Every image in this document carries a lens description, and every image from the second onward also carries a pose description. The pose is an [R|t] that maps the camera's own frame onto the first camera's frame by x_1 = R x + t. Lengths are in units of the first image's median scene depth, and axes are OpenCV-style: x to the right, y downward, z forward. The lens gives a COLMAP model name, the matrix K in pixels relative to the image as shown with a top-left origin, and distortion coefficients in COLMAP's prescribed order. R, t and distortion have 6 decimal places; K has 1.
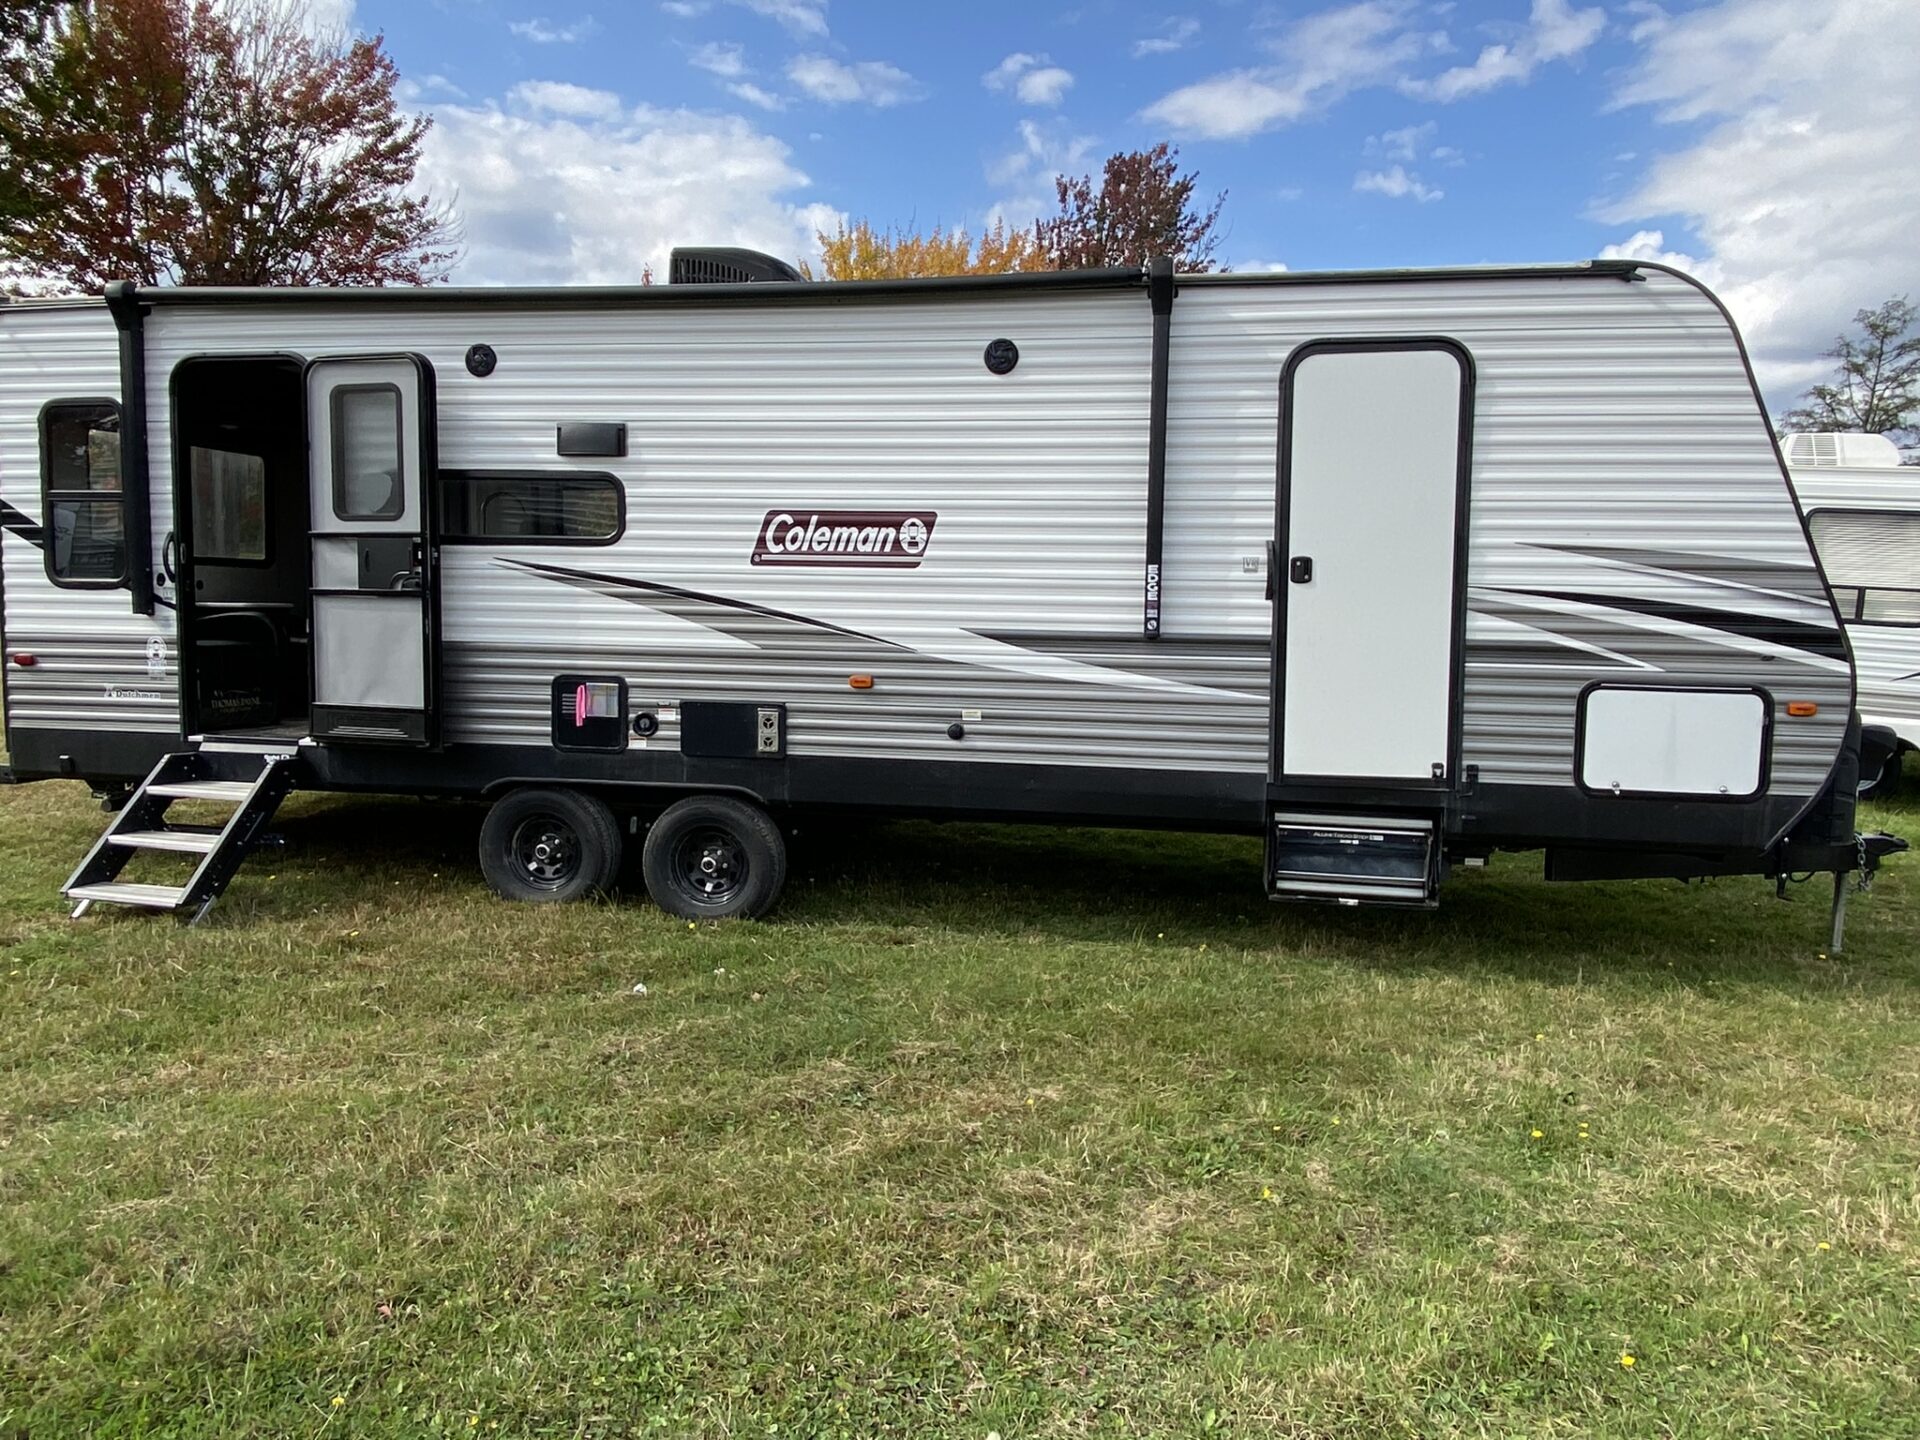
lens RADIAL K [[1284.2, 0, 960.1], [0, 1284.2, 709.6], [0, 0, 1]] dist [0.049441, -0.039603]
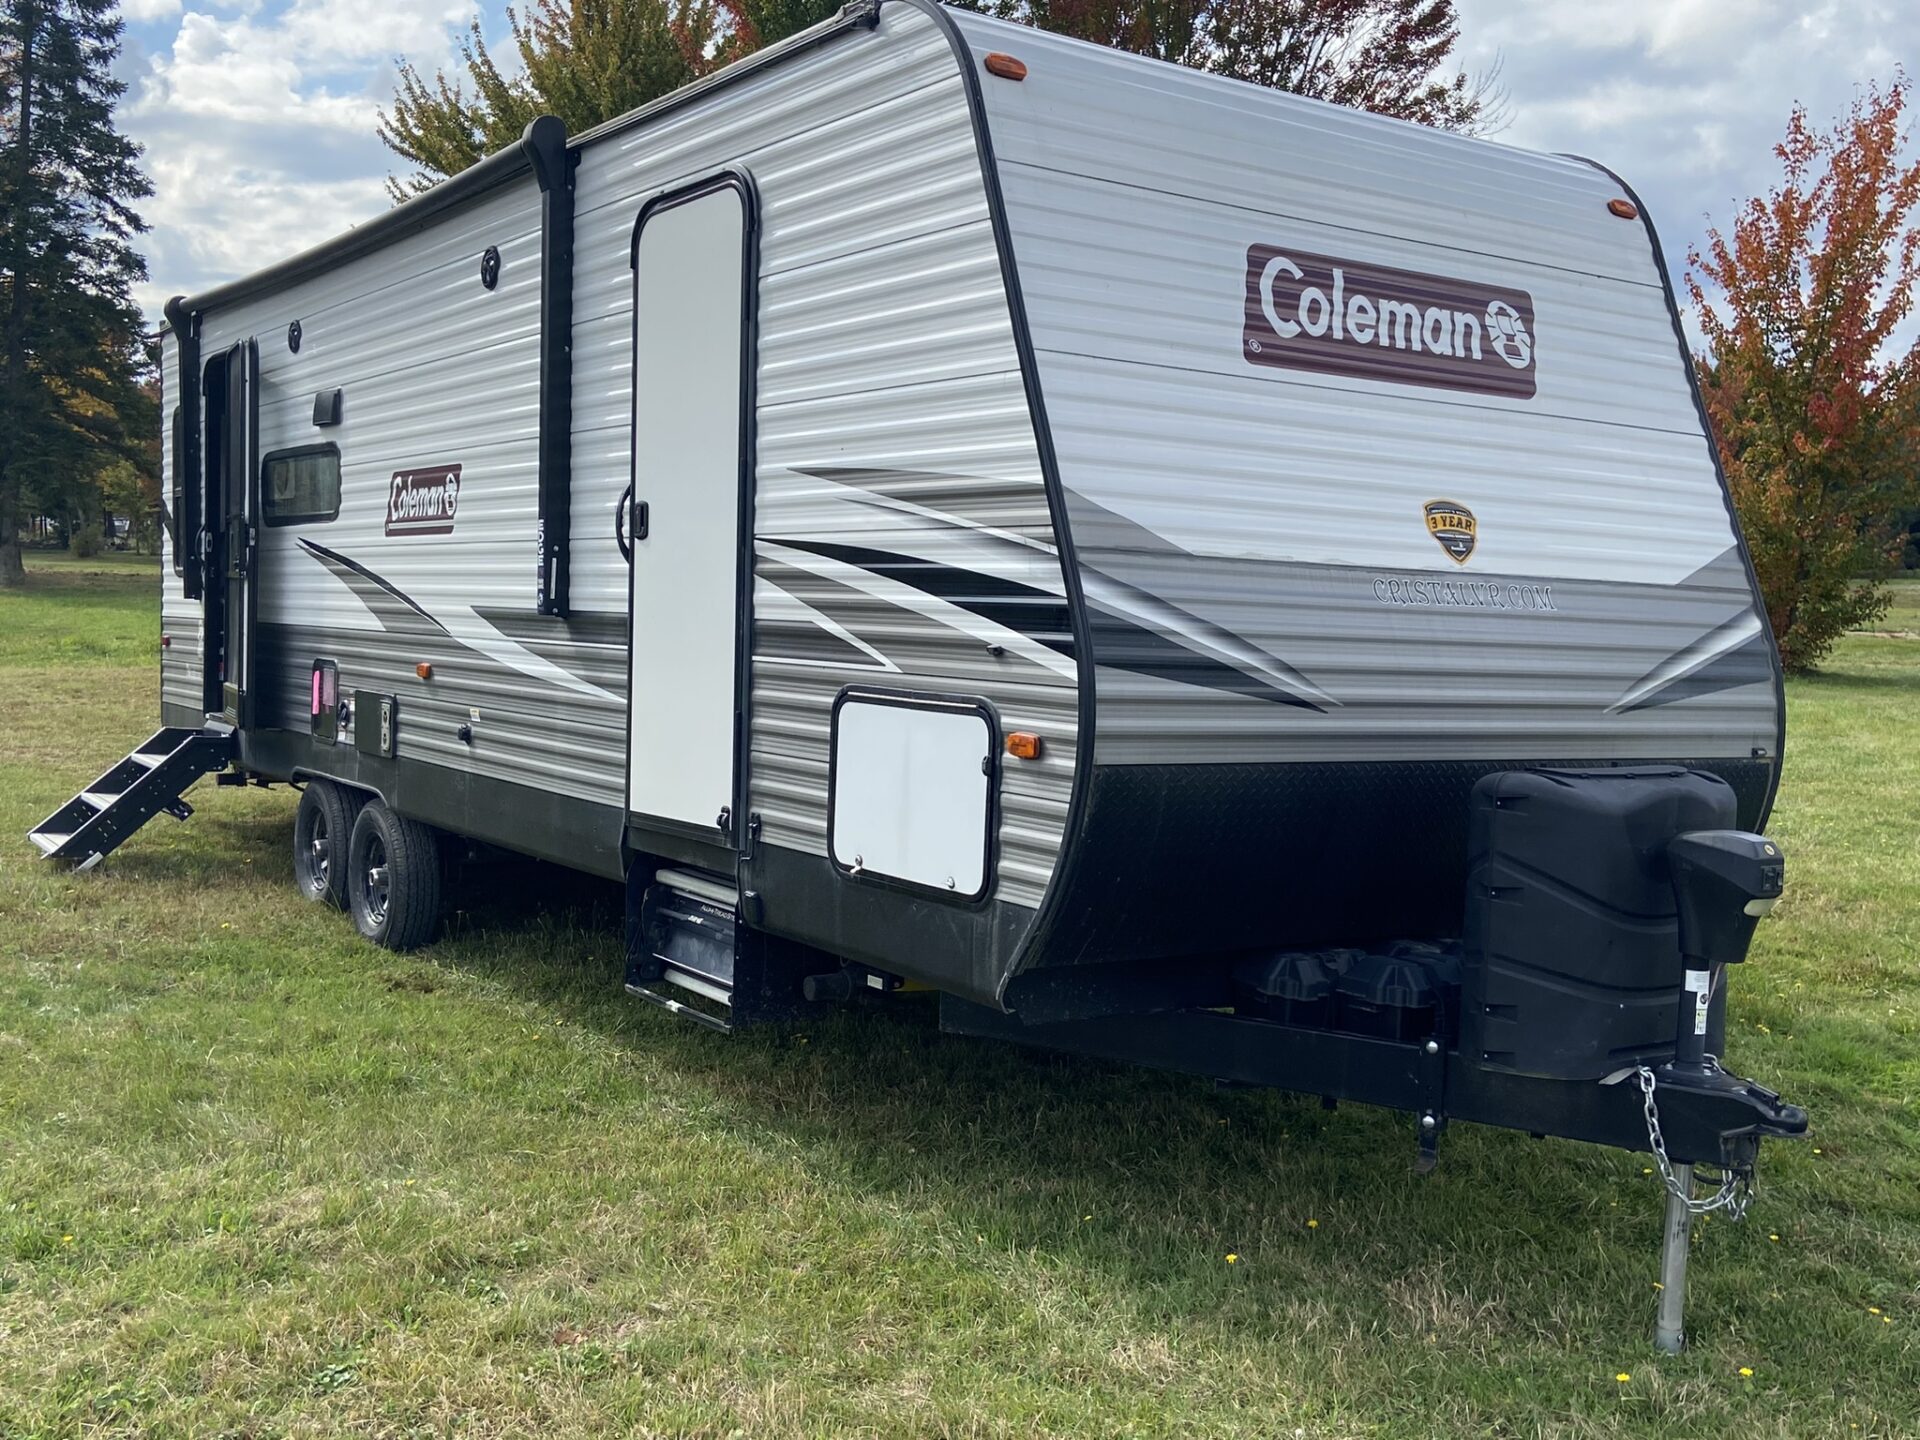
lens RADIAL K [[1945.3, 0, 960.0], [0, 1945.3, 720.0], [0, 0, 1]] dist [0.002427, -0.005152]
pose [[0.700619, 0.042254, -0.712283, 1.049860], [-0.074485, 0.997122, -0.014114, 0.002025], [0.709637, 0.062943, 0.701751, 0.354028]]
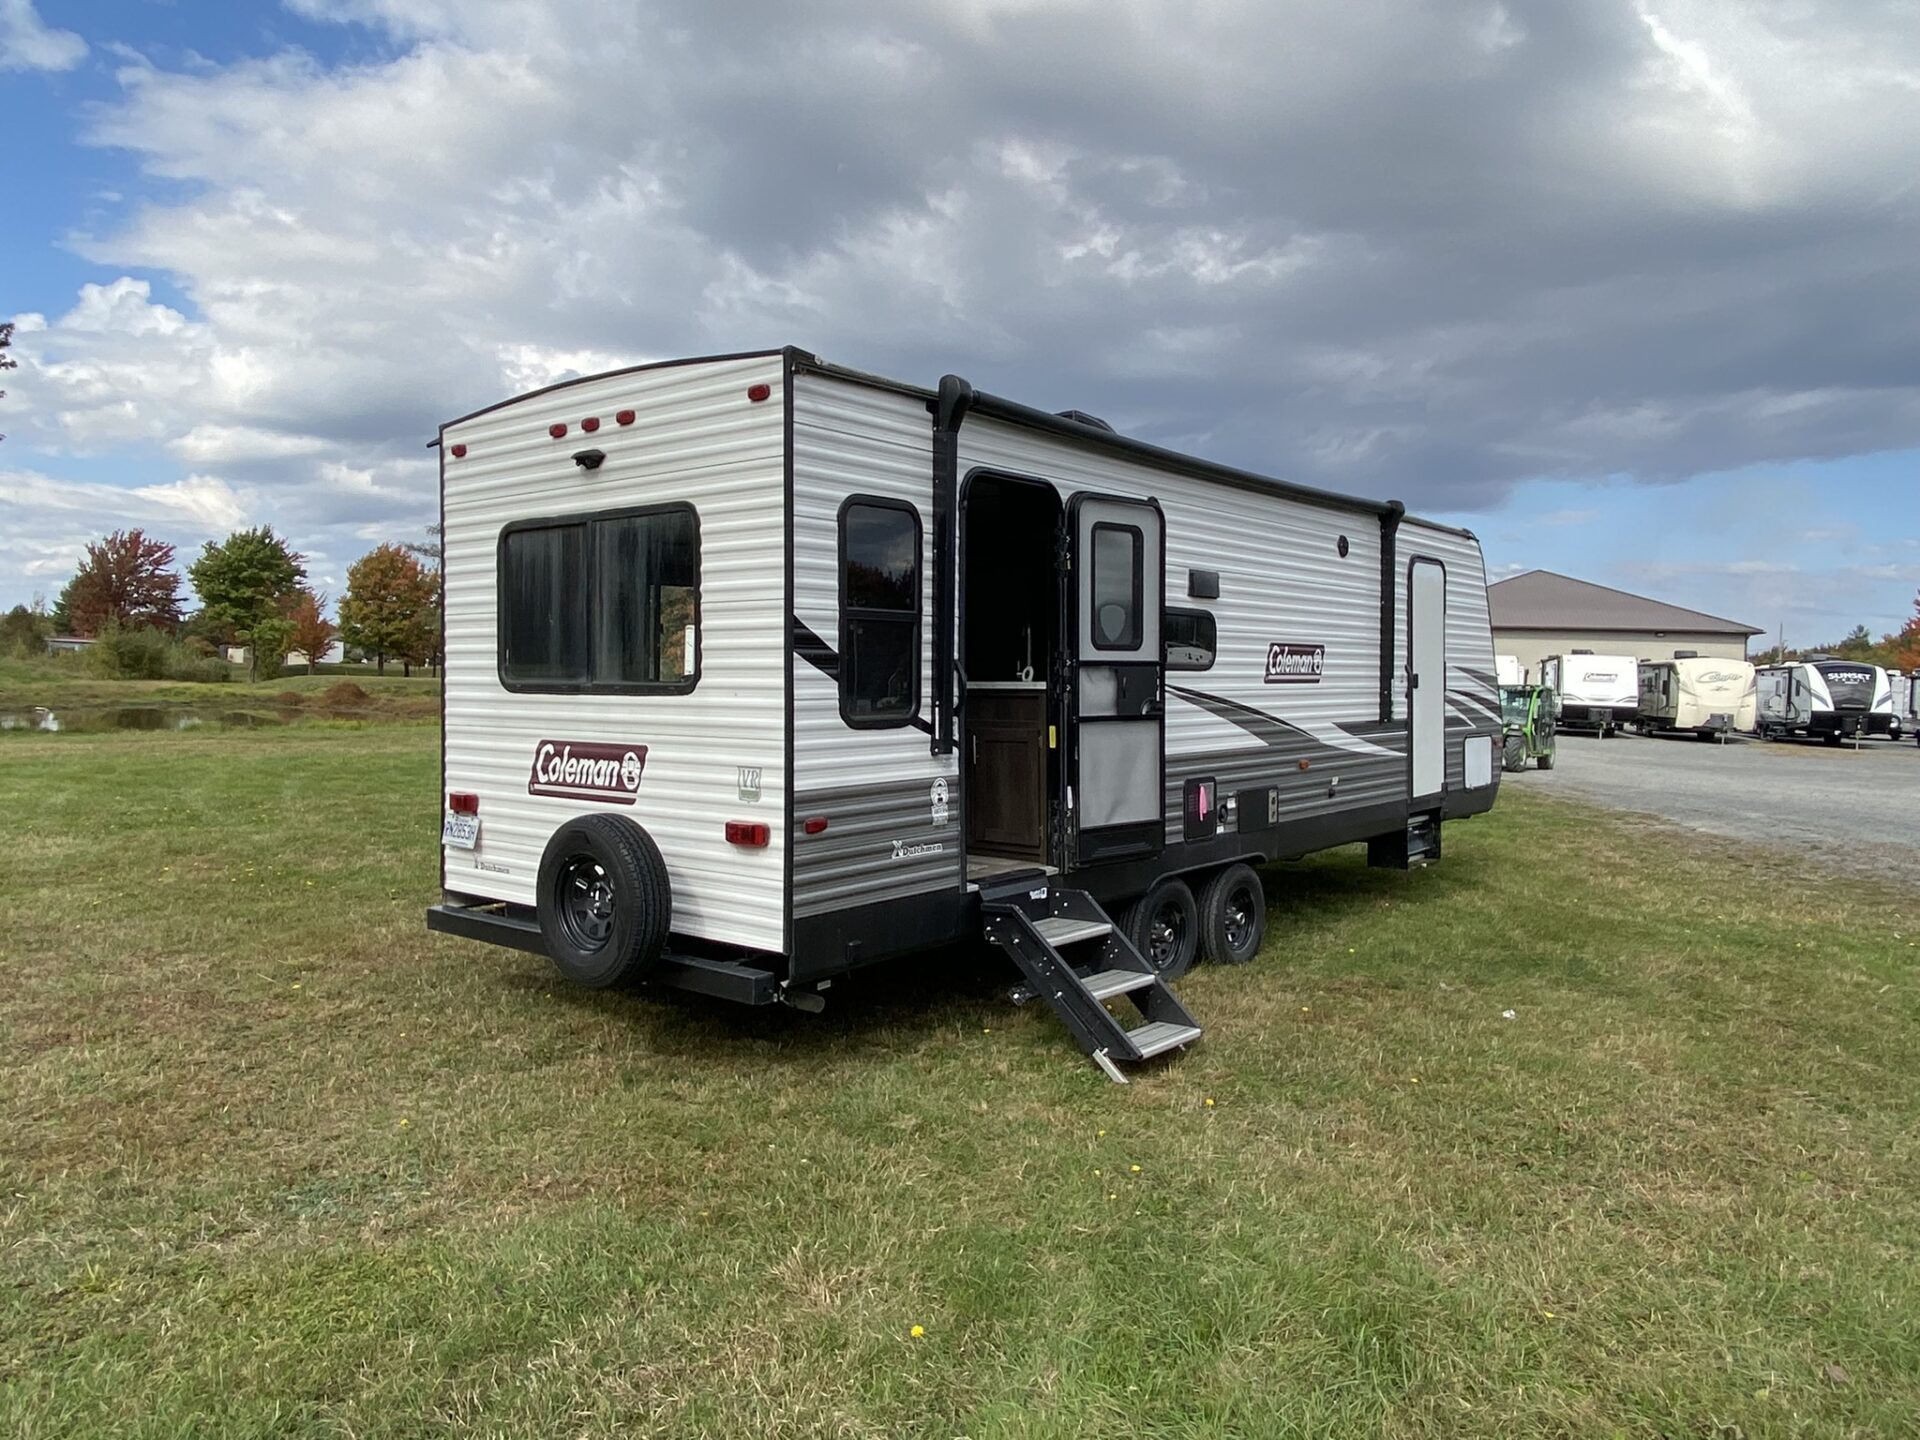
lens RADIAL K [[1349.3, 0, 960.0], [0, 1349.3, 720.0], [0, 0, 1]] dist [-0.042092, -0.002257]
pose [[0.486546, -0.046276, 0.872429, -1.512736], [0.079317, 0.996812, 0.008639, -0.110612], [-0.870047, 0.064995, 0.488665, 0.592669]]
